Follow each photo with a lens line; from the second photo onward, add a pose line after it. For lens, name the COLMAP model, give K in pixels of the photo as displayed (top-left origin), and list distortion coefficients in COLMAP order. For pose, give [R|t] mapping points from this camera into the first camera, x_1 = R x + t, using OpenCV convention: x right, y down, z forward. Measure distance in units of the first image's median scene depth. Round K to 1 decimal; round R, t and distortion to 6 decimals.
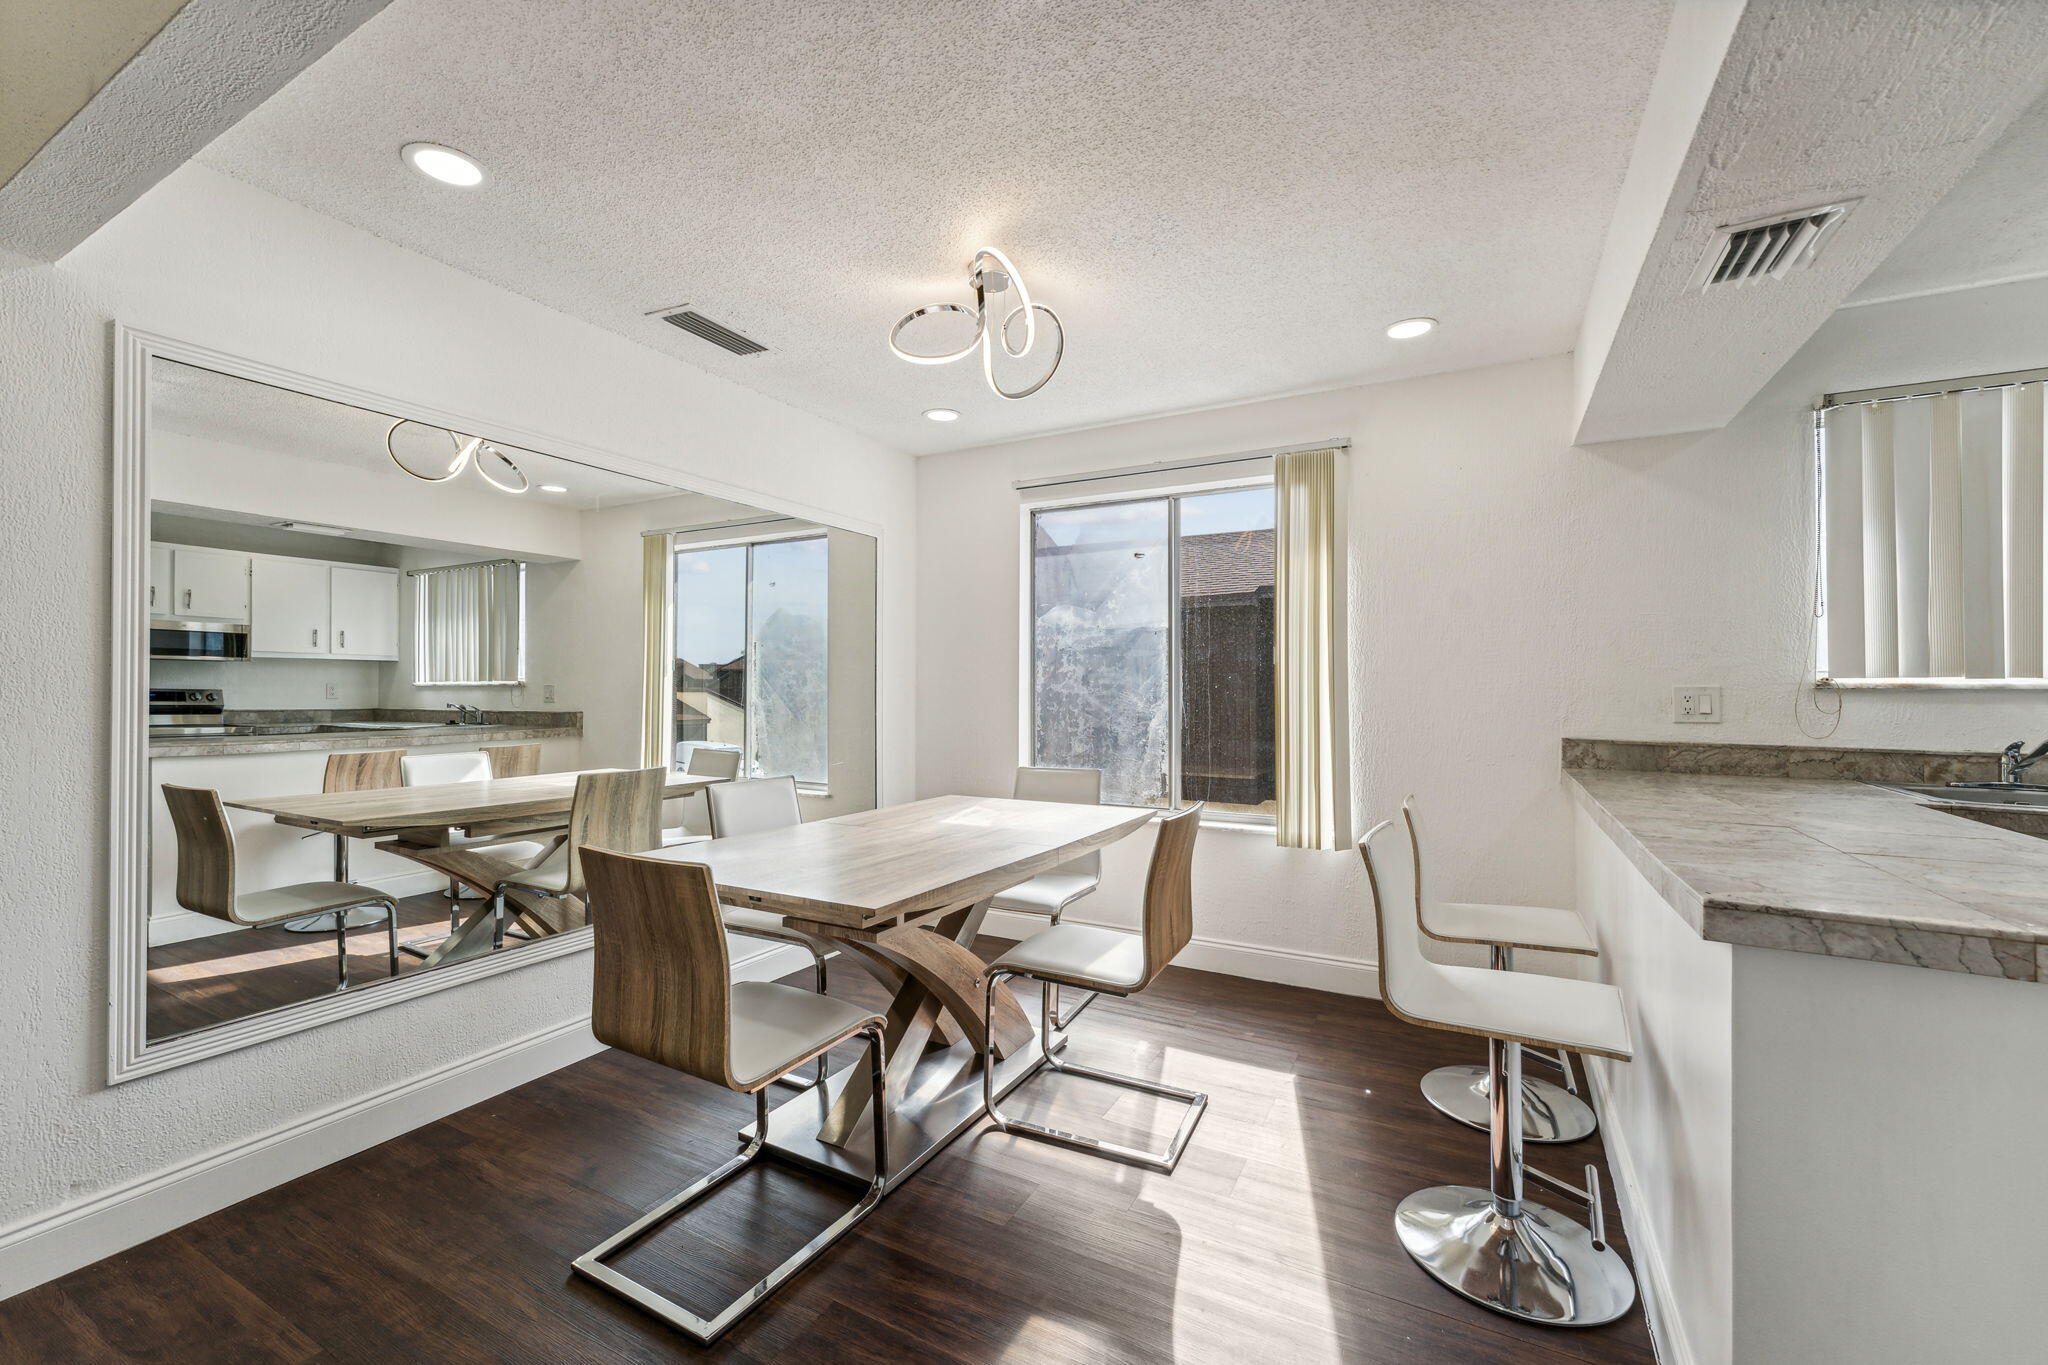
lens RADIAL K [[828.4, 0, 1005.9], [0, 828.4, 683.0], [0, 0, 1]] dist [-0.002653, -0.000233]
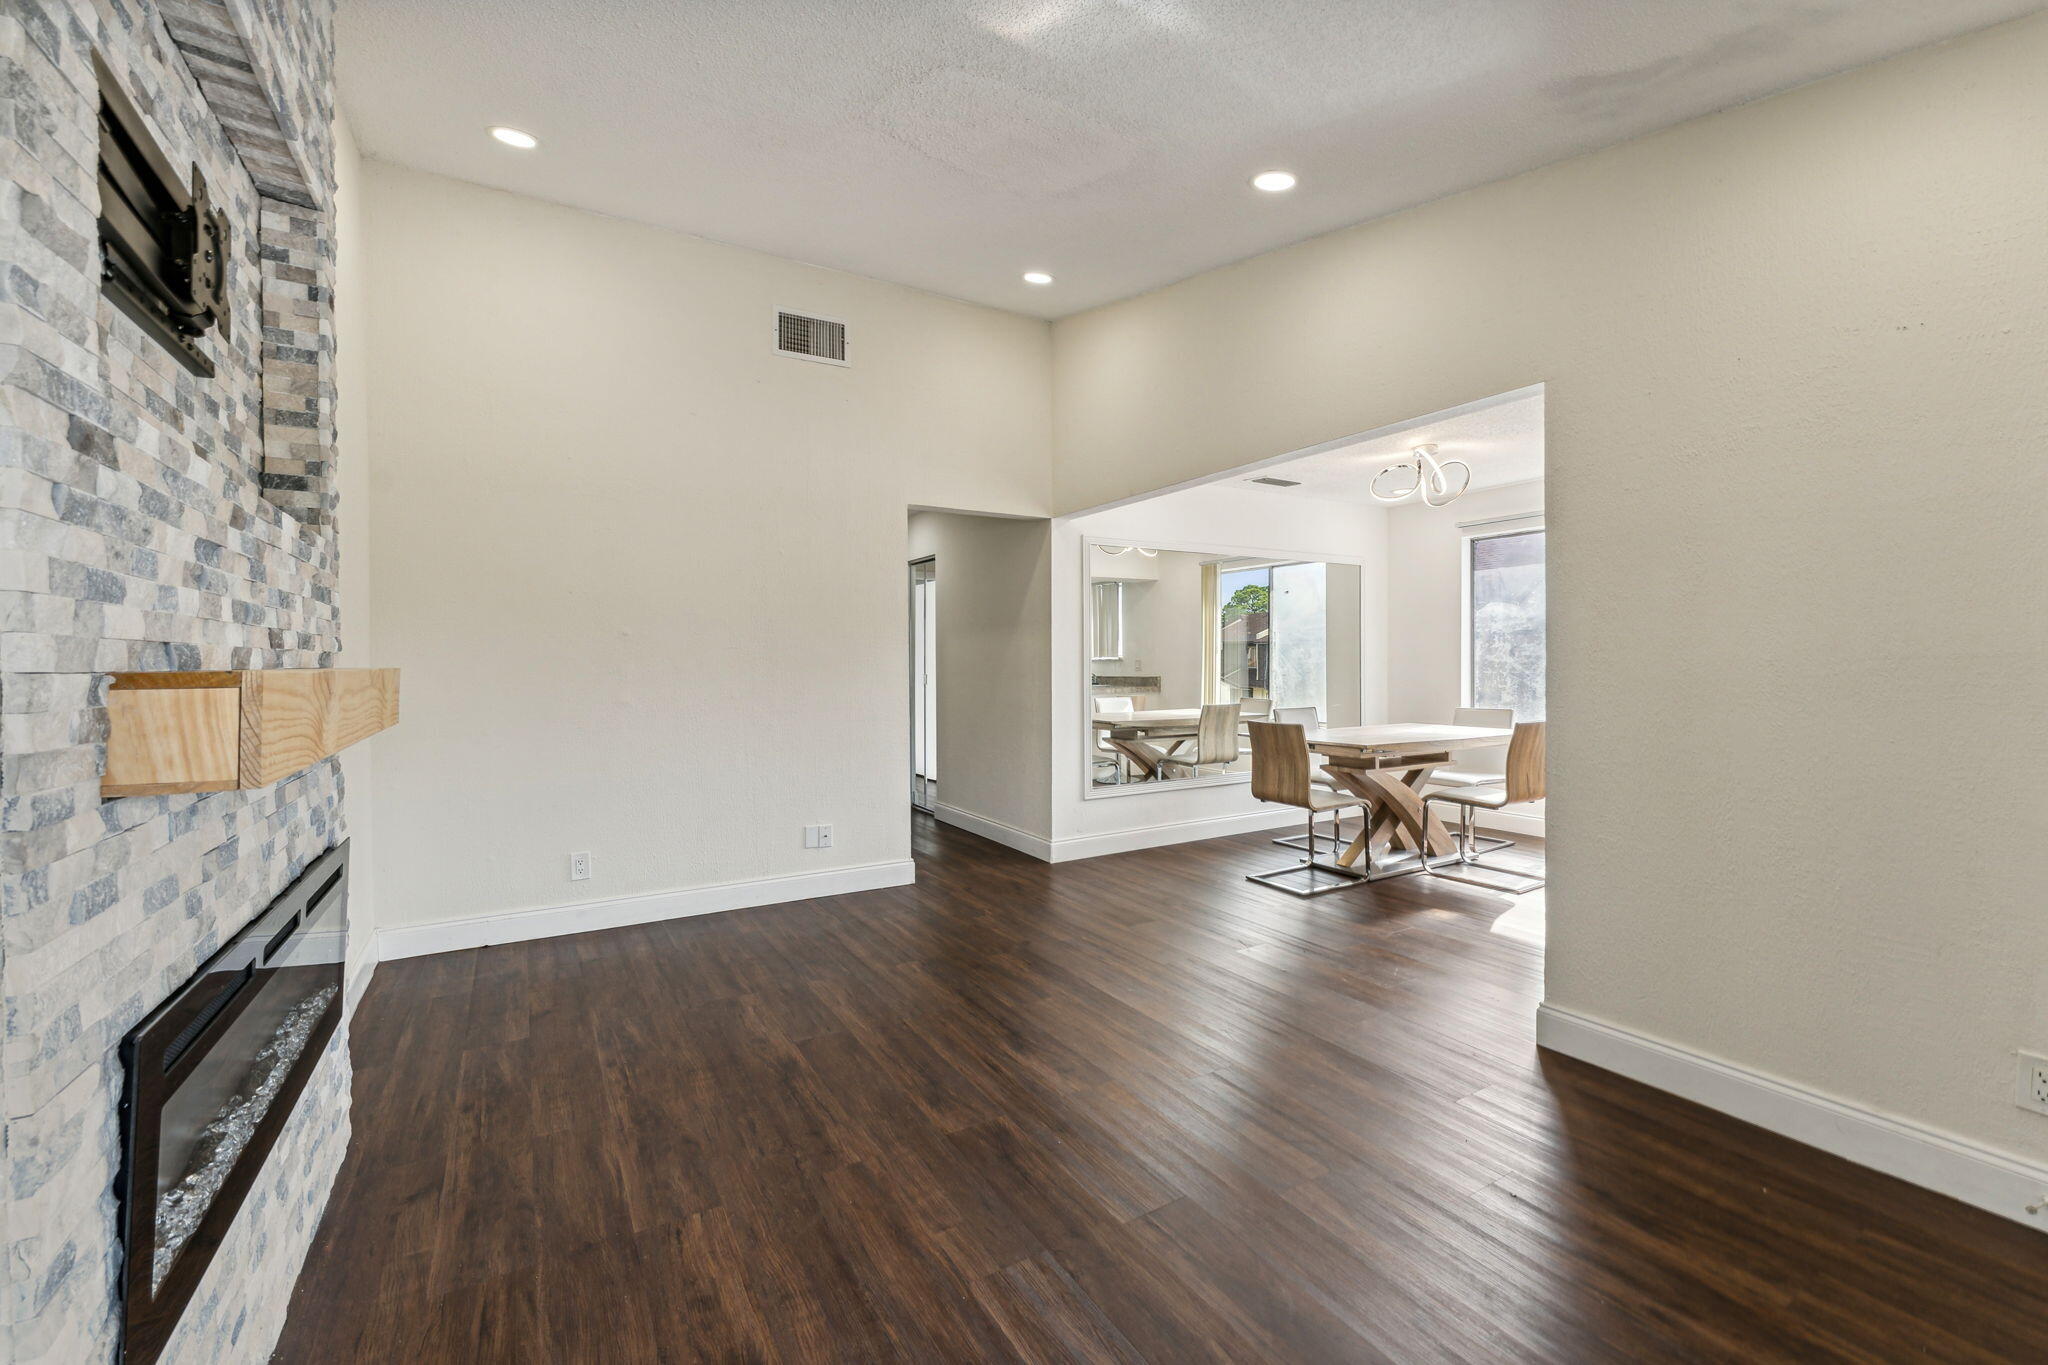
lens RADIAL K [[828.4, 0, 1036.2], [0, 828.4, 681.2], [0, 0, 1]] dist [-0.002653, -0.000233]
pose [[0.868415, 0.002087, -0.495834, 0.135119], [0.014211, 0.999476, 0.029096, -0.010913], [0.495635, -0.032313, 0.867930, -1.034202]]
